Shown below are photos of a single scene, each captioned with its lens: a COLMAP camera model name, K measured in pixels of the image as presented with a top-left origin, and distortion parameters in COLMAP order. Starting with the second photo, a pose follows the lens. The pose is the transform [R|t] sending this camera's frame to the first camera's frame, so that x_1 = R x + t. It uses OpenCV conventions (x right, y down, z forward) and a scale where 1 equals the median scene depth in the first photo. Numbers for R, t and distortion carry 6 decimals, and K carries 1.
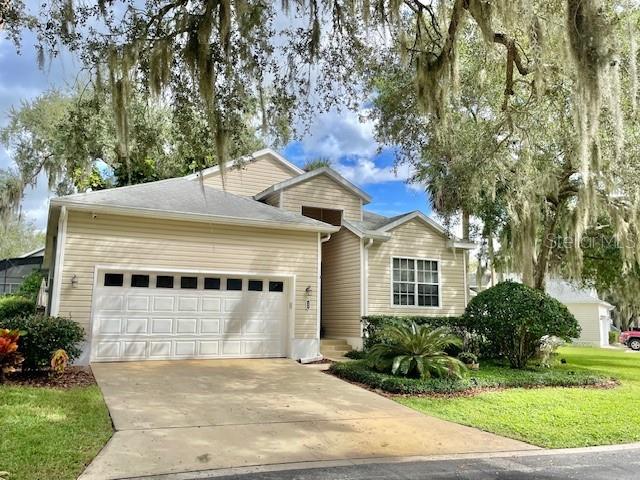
lens RADIAL K [[570.2, 0, 319.3], [0, 570.2, 240.3], [0, 0, 1]] dist [-0.005386, 0.010306]
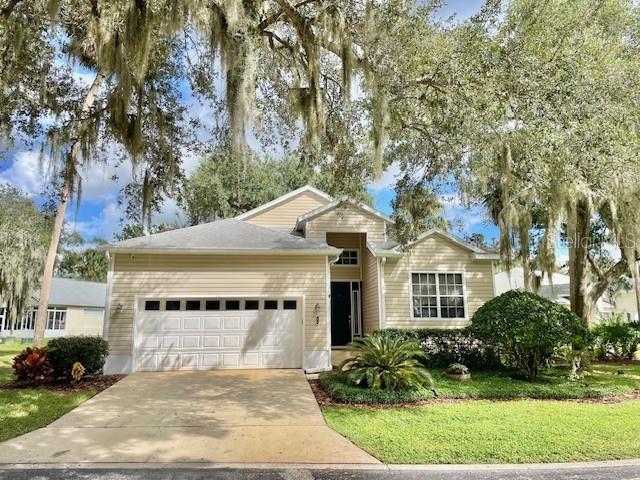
lens RADIAL K [[499.5, 0, 319.7], [0, 499.5, 238.5], [0, 0, 1]] dist [0.014088, -0.005793]
pose [[0.939730, -0.085049, -0.331171, 0.325046], [0.068400, 0.995753, -0.061630, 0.013228], [0.335006, 0.035264, 0.941556, 0.068308]]
